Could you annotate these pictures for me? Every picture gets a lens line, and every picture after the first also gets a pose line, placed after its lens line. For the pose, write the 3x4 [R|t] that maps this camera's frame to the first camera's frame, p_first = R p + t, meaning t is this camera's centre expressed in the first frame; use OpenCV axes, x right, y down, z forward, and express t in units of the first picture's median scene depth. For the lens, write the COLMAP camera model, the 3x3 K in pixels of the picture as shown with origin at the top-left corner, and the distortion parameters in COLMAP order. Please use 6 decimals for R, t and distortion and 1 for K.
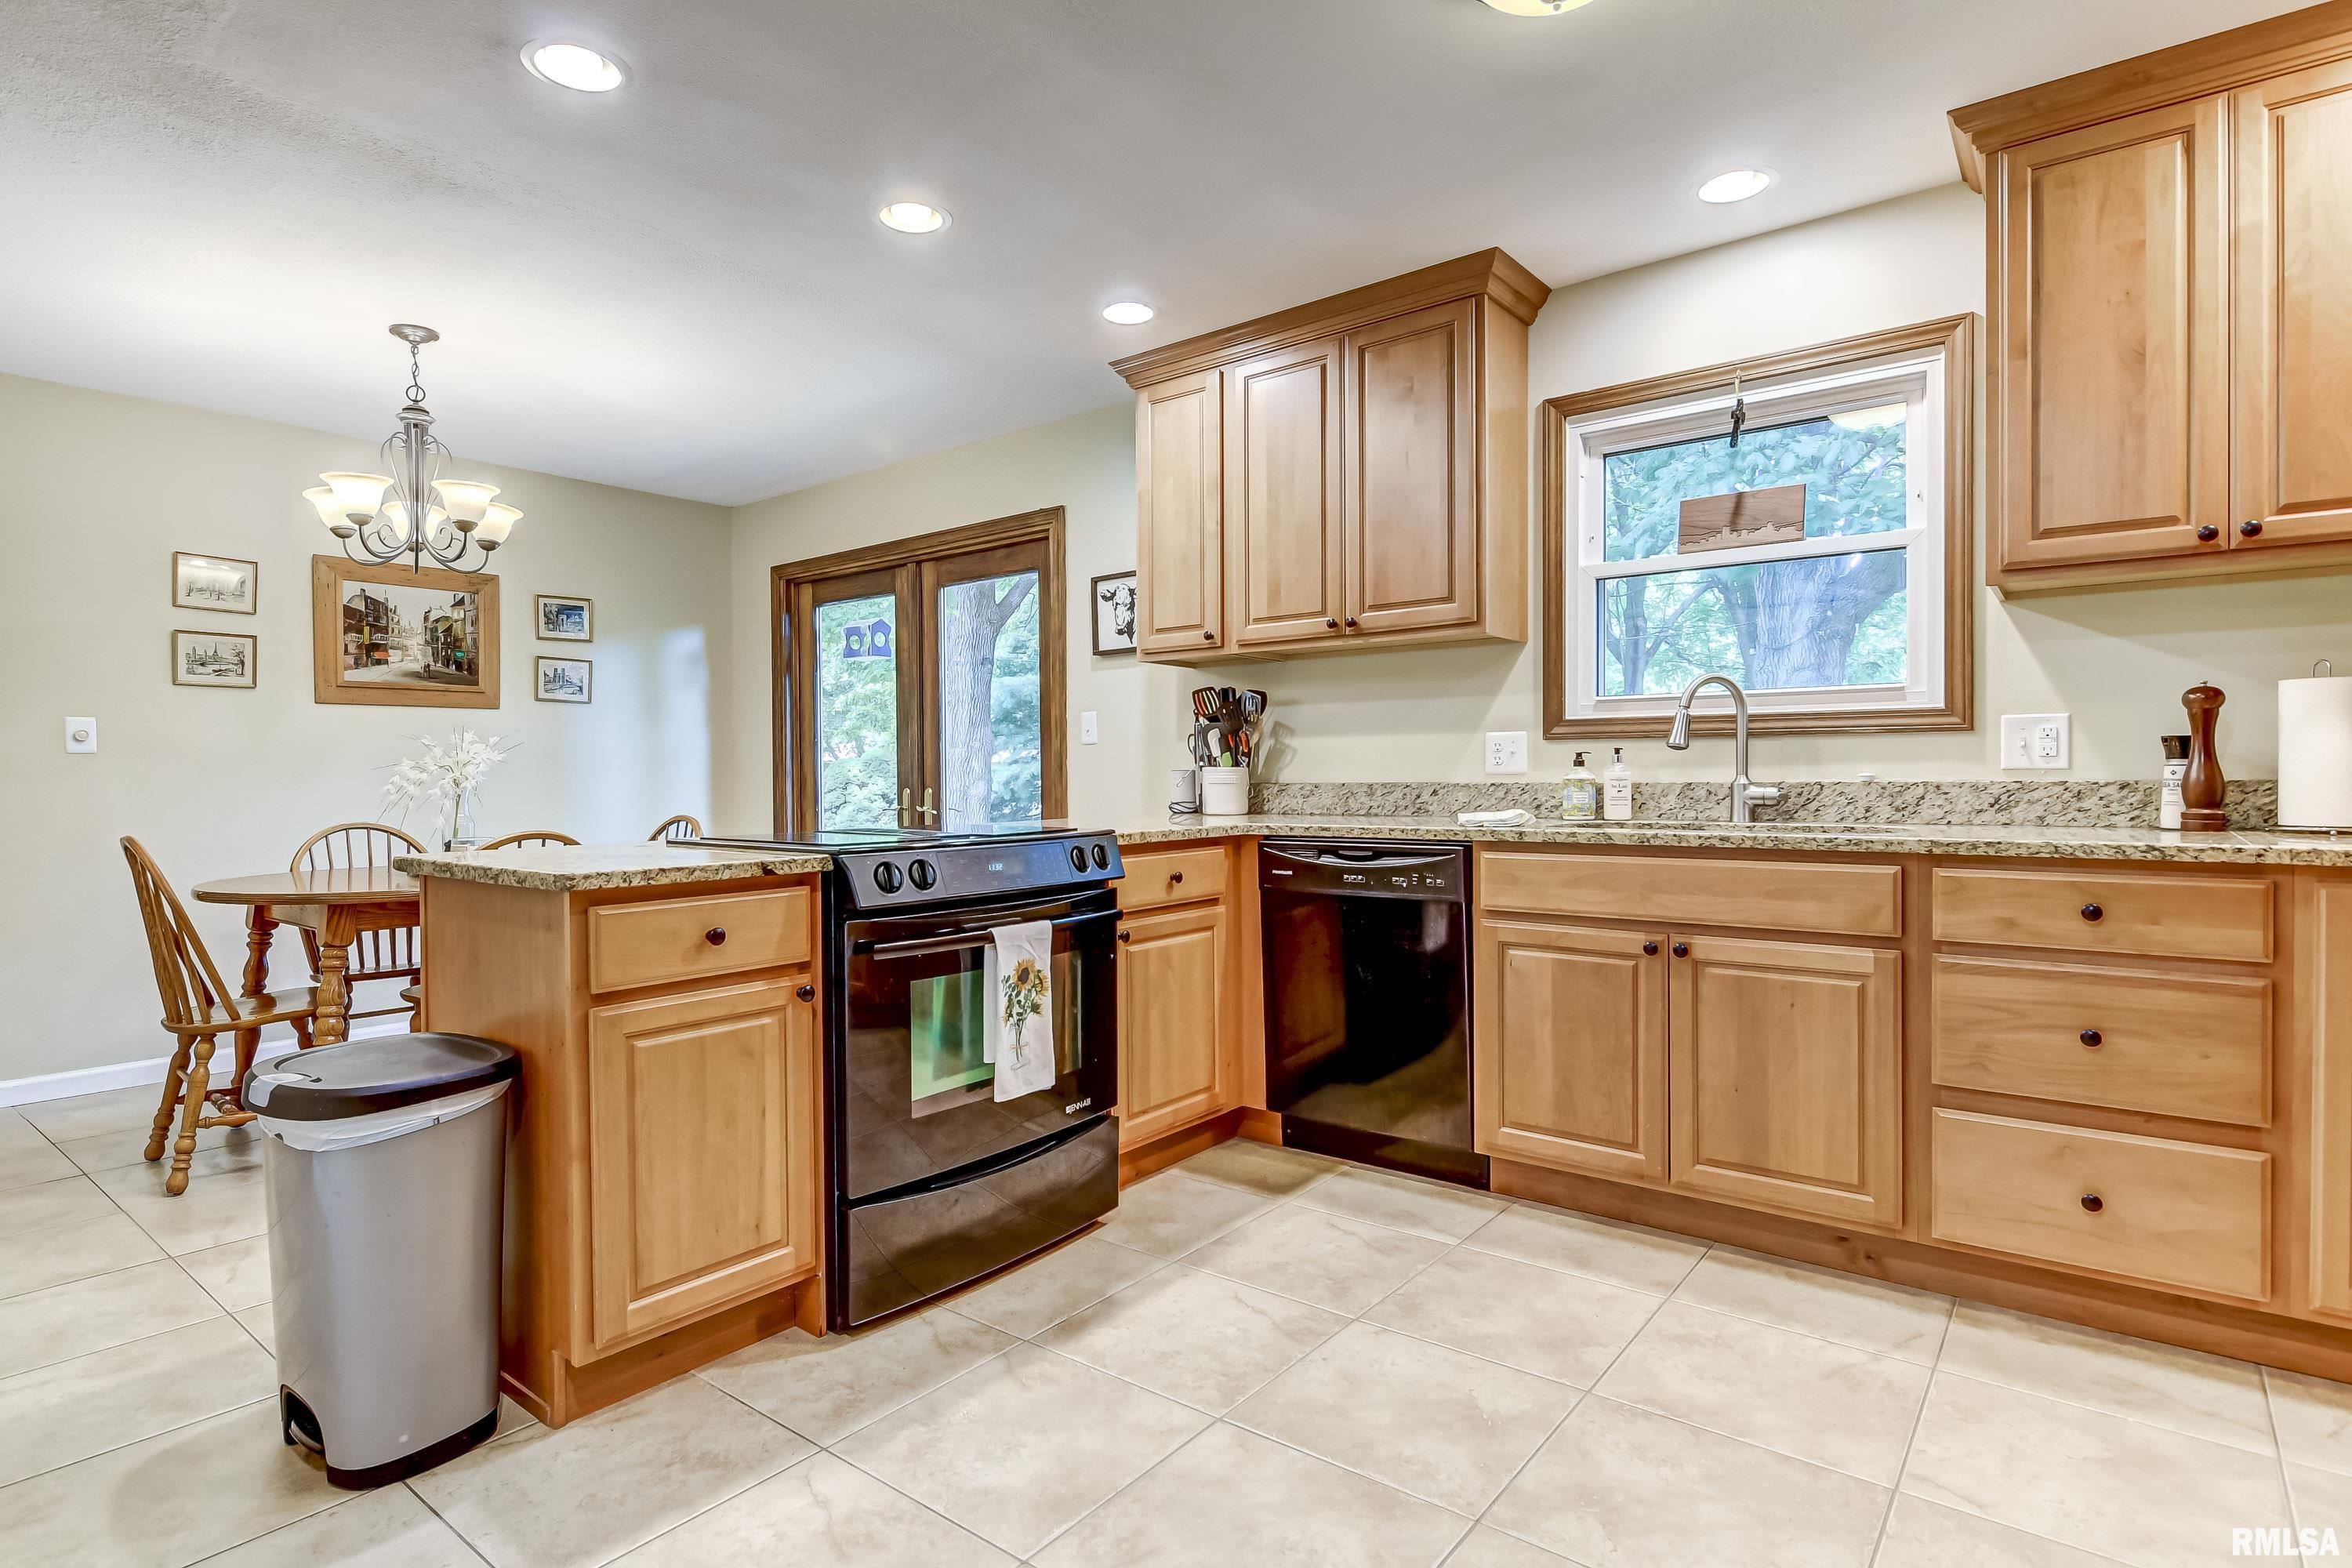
lens RADIAL K [[1183.2, 0, 1161.2], [0, 1183.2, 789.4], [0, 0, 1]] dist [0.000608, -0.005615]
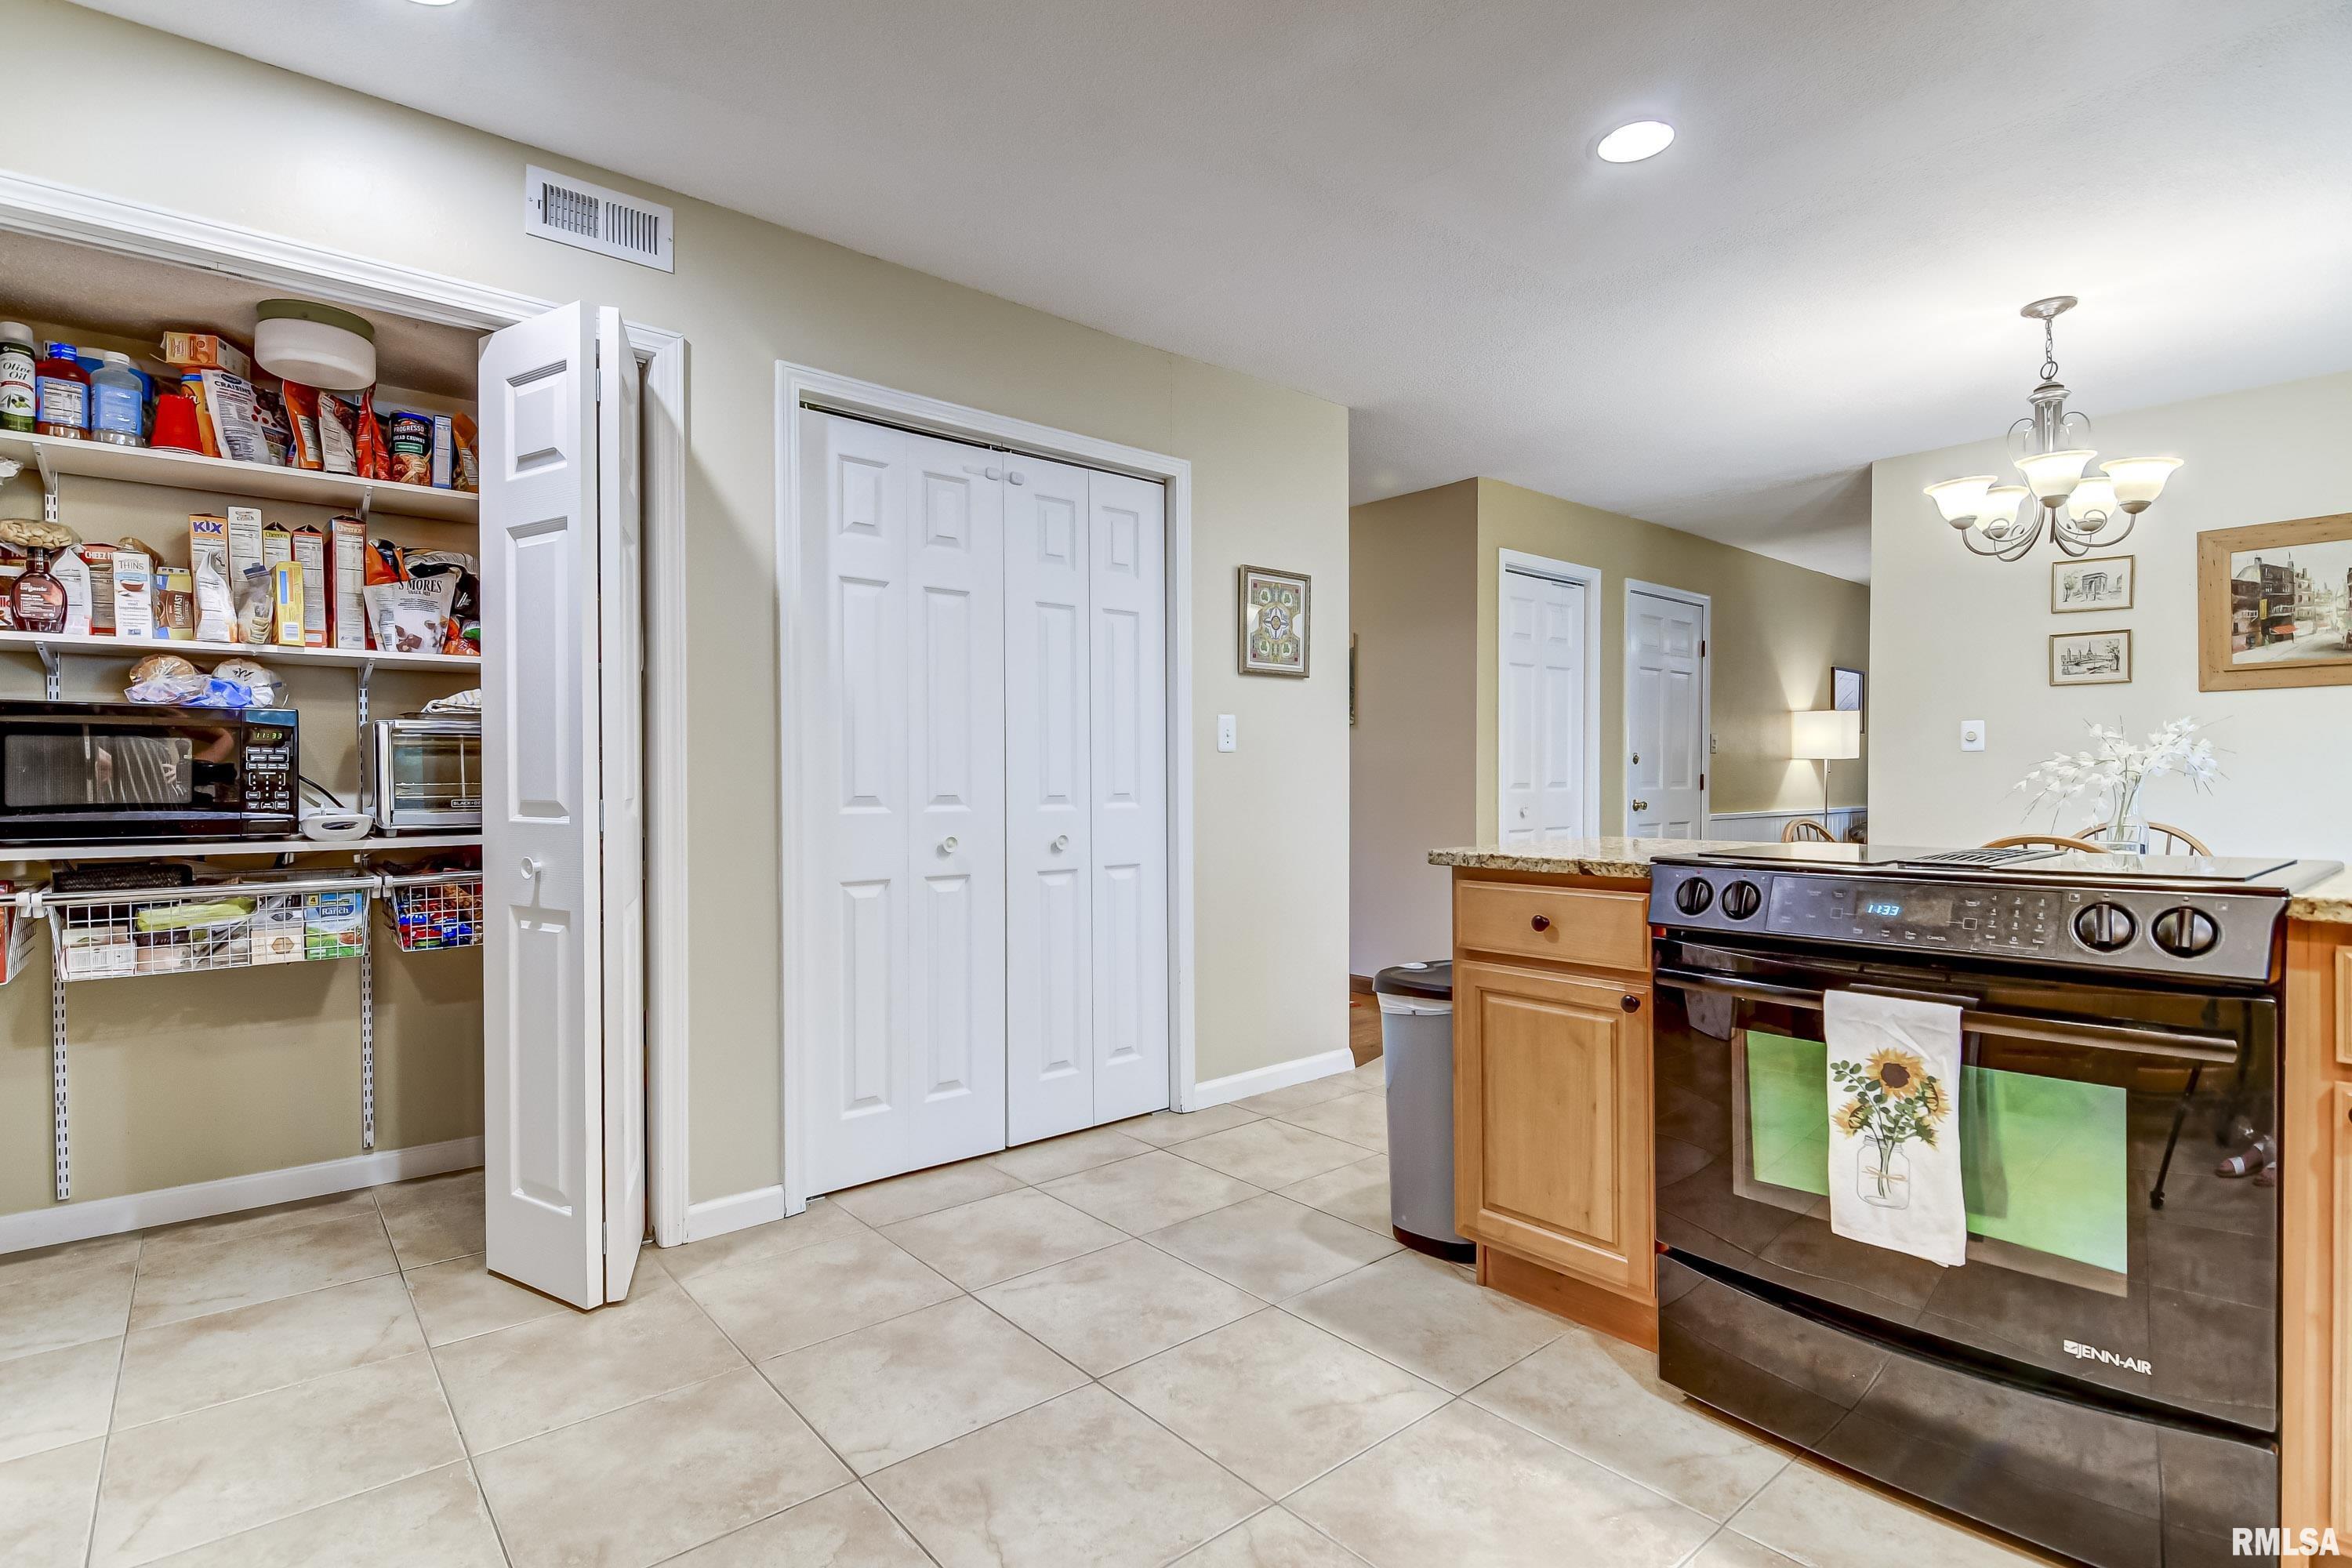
lens RADIAL K [[1128.3, 0, 1167.9], [0, 1128.3, 790.2], [0, 0, 1]] dist [-0.000012, -0.006073]
pose [[-0.196843, 0.018874, -0.980253, 0.325597], [-0.006901, 0.999763, 0.020635, -0.008496], [0.980411, 0.010827, -0.196666, 0.393164]]
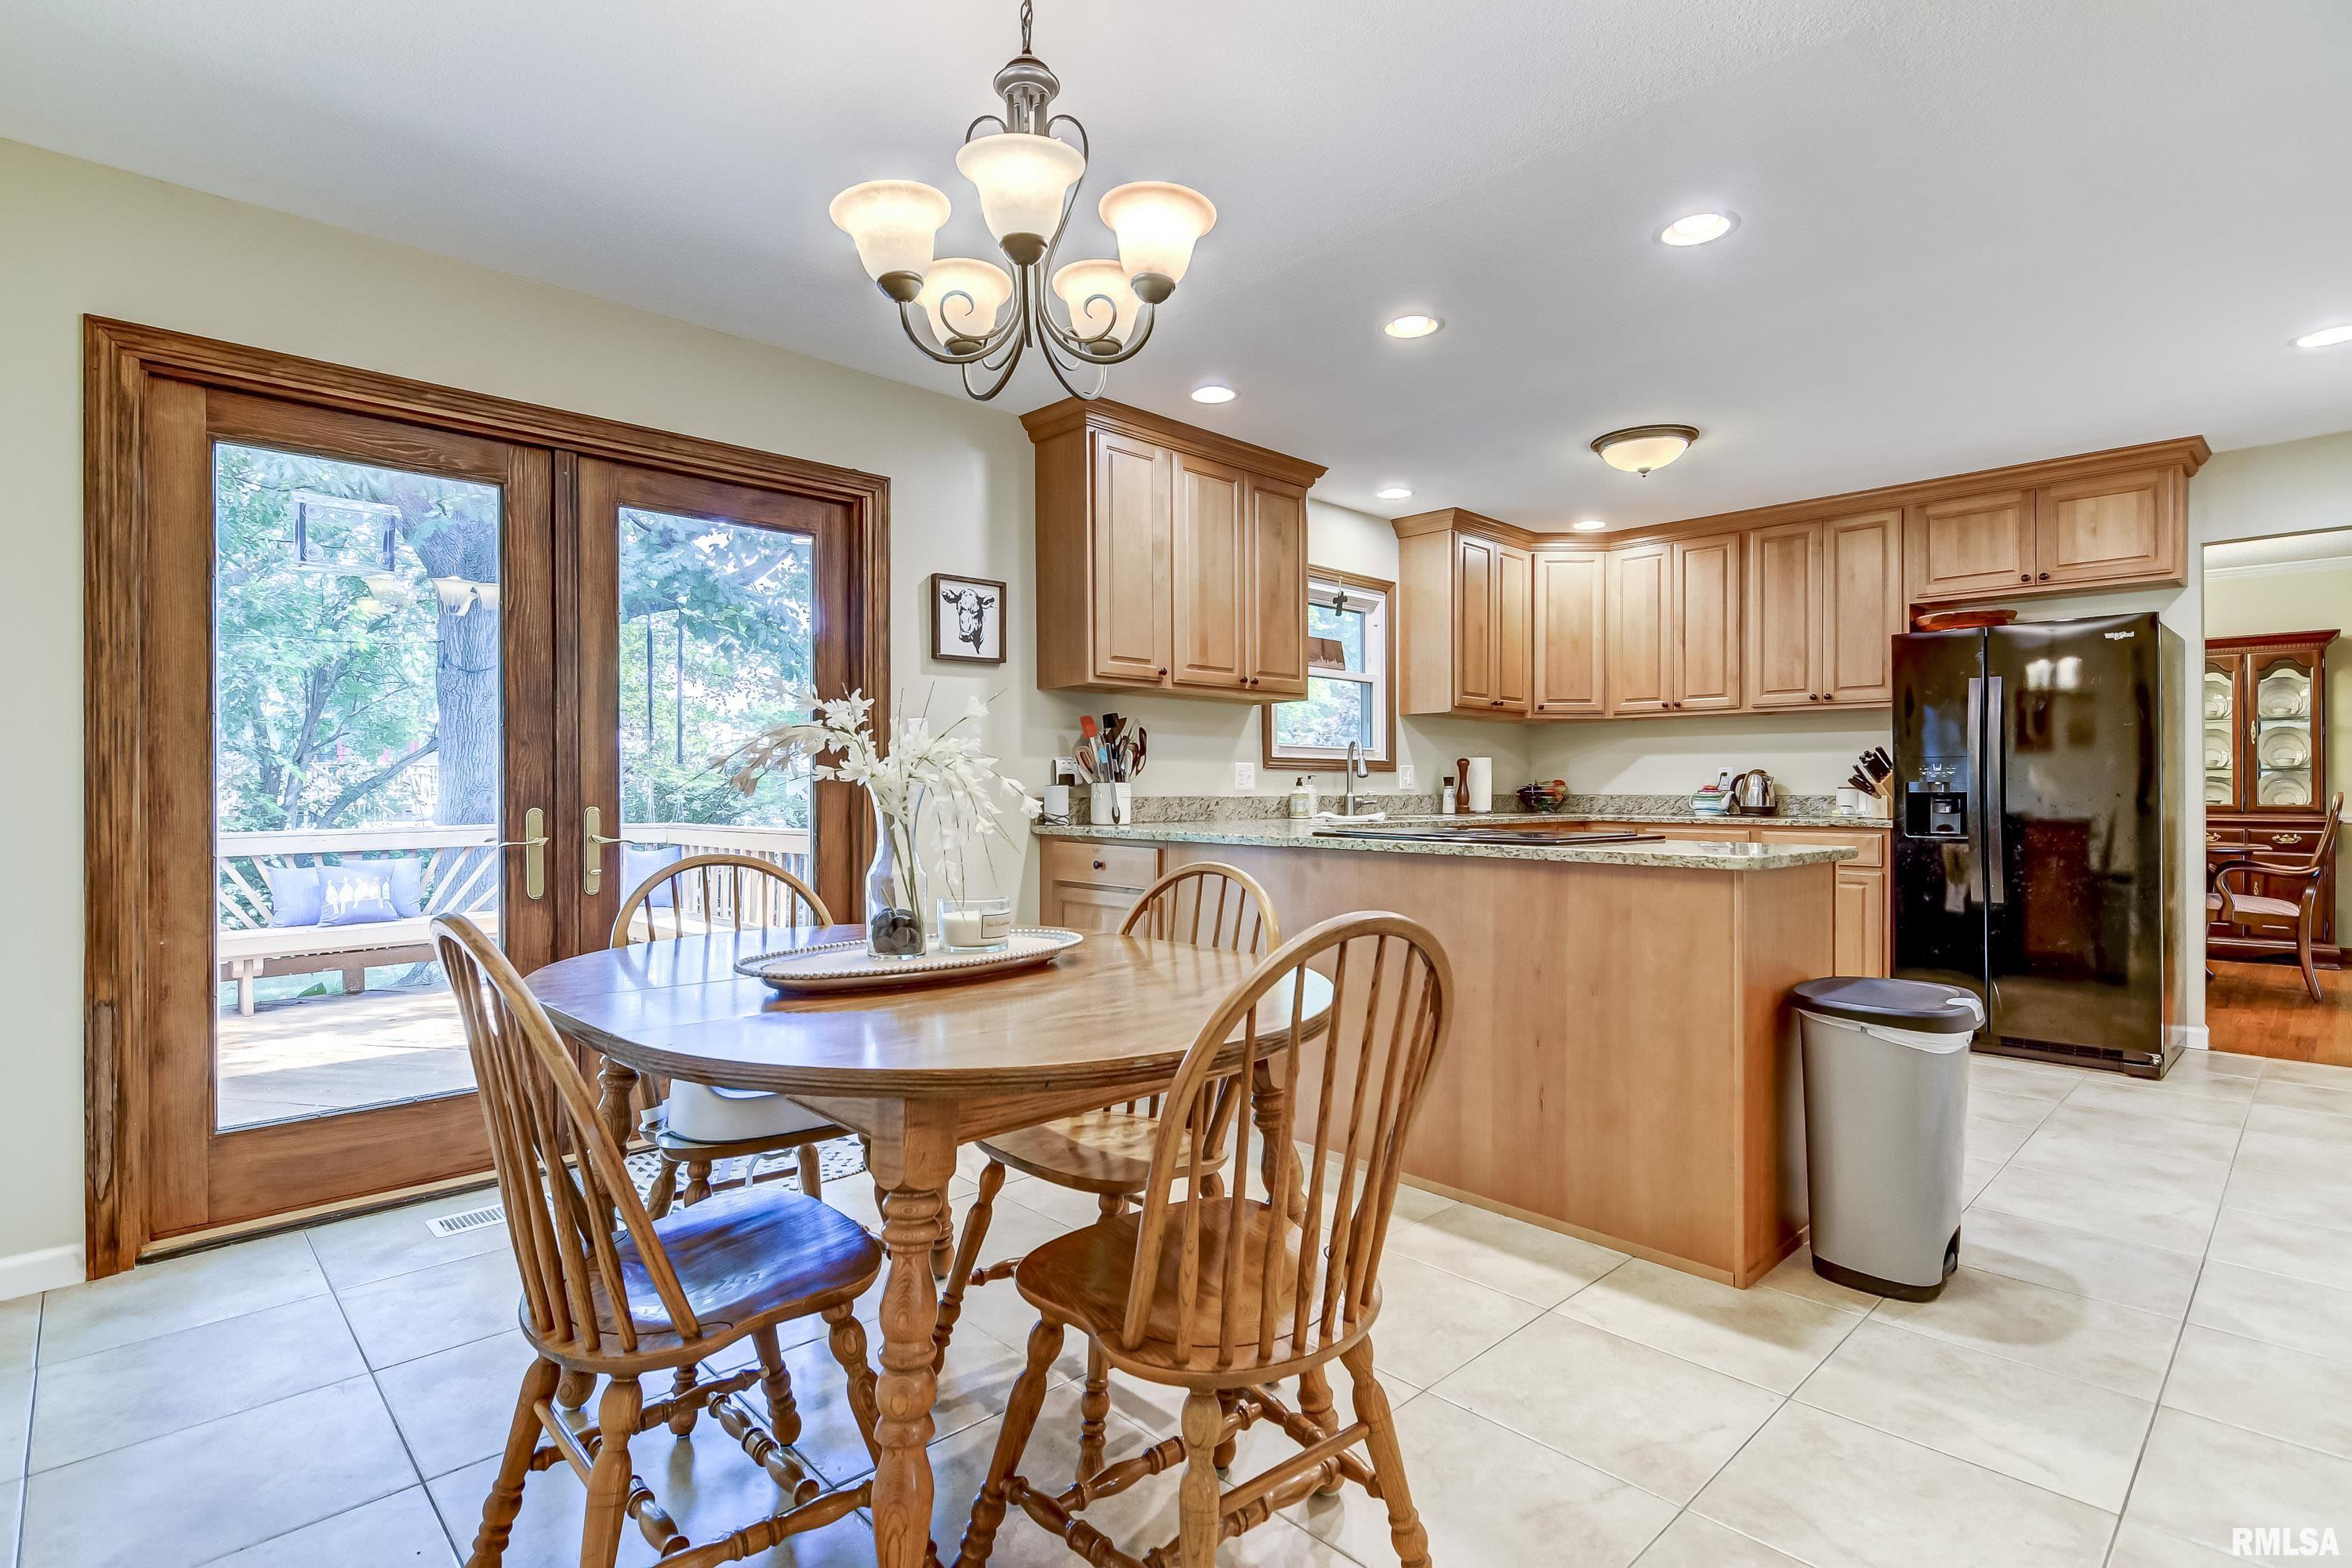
lens RADIAL K [[1128.3, 0, 1137.9], [0, 1128.3, 802.8], [0, 0, 1]] dist [-0.000012, -0.006073]
pose [[0.146640, -0.002215, 0.989187, -0.903485], [0.012978, 0.999916, 0.000315, 0.000272], [-0.989105, 0.012791, 0.146656, 0.724005]]
